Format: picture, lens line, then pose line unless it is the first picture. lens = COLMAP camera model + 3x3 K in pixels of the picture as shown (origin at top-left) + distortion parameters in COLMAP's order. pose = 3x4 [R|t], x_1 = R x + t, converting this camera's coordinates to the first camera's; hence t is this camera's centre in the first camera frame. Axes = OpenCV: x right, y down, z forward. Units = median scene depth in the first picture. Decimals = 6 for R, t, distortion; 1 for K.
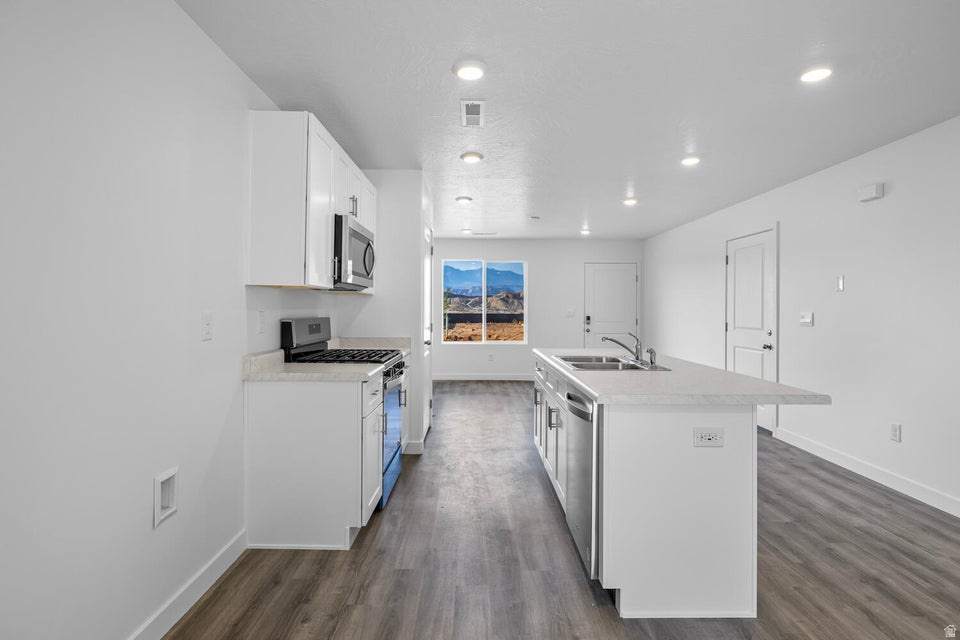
lens RADIAL K [[501.2, 0, 478.1], [0, 501.2, 308.2], [0, 0, 1]] dist [-0.000418, 0.000135]
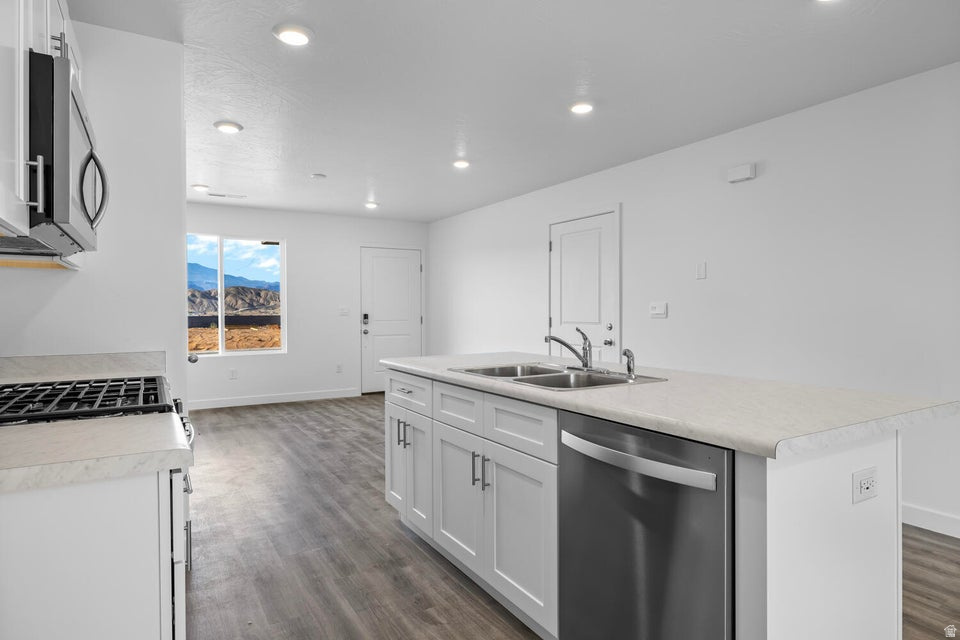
lens RADIAL K [[550.2, 0, 477.0], [0, 550.2, 315.1], [0, 0, 1]] dist [-0.002791, -0.000882]
pose [[0.859110, -0.014491, 0.511585, -0.099844], [0.008793, 0.999869, 0.013555, 0.009708], [-0.511715, -0.007147, 0.859126, 0.213715]]
